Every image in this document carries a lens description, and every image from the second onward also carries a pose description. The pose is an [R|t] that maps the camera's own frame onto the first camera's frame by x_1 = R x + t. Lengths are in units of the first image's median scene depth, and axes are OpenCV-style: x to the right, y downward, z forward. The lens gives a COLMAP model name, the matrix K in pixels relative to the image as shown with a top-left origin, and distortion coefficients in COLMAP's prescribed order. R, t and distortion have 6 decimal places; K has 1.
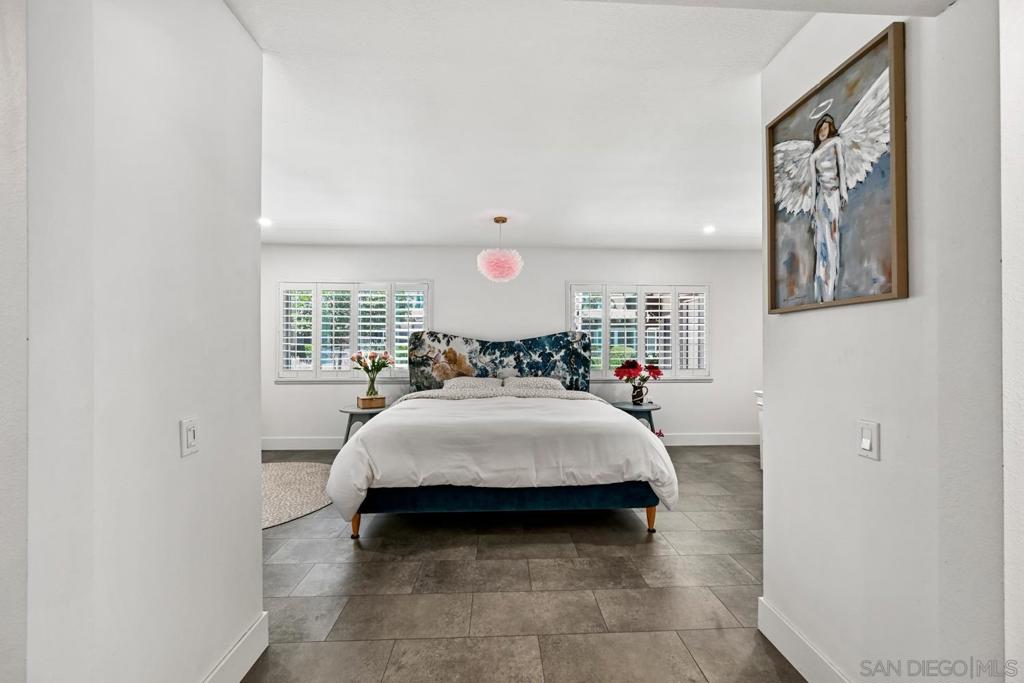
lens RADIAL K [[401.4, 0, 513.5], [0, 401.4, 342.6], [0, 0, 1]] dist [0.001353, 0.000007]
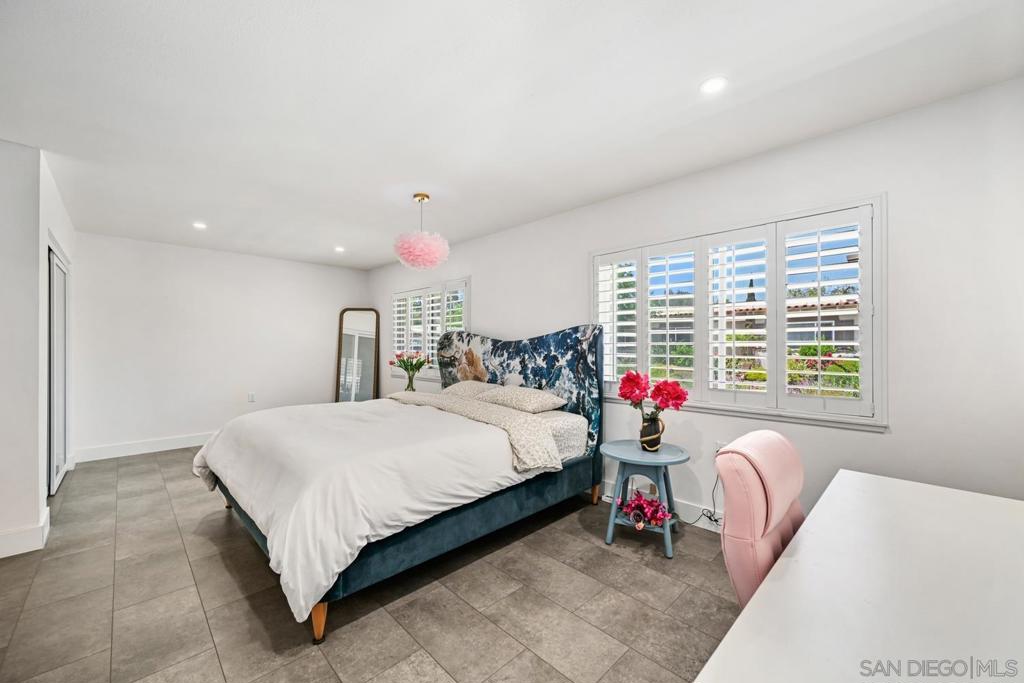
lens RADIAL K [[401.4, 0, 515.5], [0, 401.4, 342.3], [0, 0, 1]] dist [0.001353, 0.000007]
pose [[0.682437, -0.005996, -0.730919, 0.576636], [-0.000941, 0.999958, -0.009082, 0.008087], [0.730943, 0.006885, 0.682403, 0.451766]]
